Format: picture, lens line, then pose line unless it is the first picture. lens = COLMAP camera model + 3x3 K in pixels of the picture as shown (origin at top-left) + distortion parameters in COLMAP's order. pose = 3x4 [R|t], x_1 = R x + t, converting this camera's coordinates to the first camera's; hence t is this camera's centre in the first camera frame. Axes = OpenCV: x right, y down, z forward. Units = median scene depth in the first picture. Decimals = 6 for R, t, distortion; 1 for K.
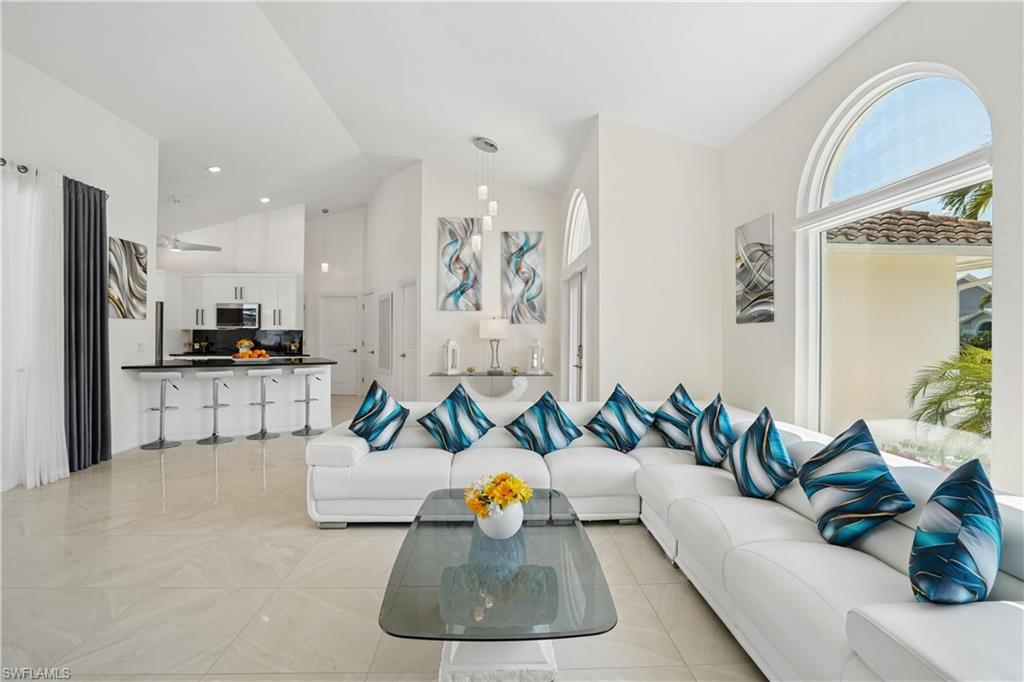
lens RADIAL K [[478.3, 0, 512.6], [0, 478.3, 336.8], [0, 0, 1]] dist [-0.021425, 0.003593]
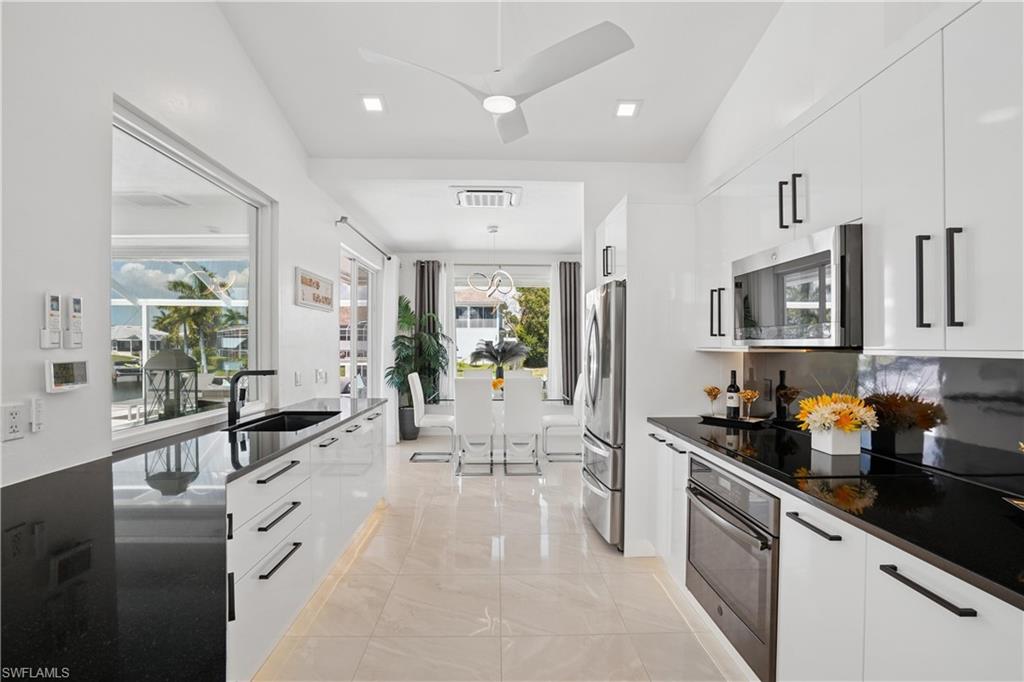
lens RADIAL K [[478.3, 0, 506.5], [0, 478.3, 348.4], [0, 0, 1]] dist [-0.021425, 0.003593]
pose [[-0.015822, 0.001542, -0.999874, -0.521102], [-0.007851, 0.999968, 0.001667, -0.025797], [0.999844, 0.007876, -0.015809, 1.346367]]
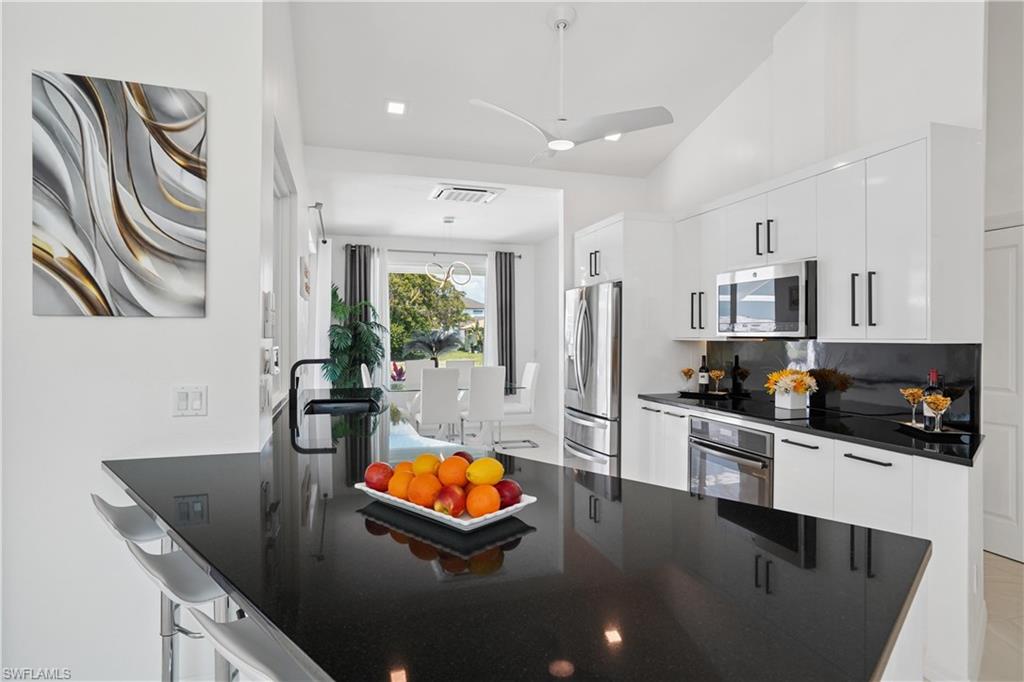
lens RADIAL K [[544.0, 0, 514.8], [0, 544.0, 341.9], [0, 0, 1]] dist [-0.013896, -0.000619]
pose [[0.246675, 0.006773, -0.969075, -0.364441], [-0.007675, 0.999958, 0.005035, -0.023726], [0.969068, 0.006196, 0.246717, 1.131570]]
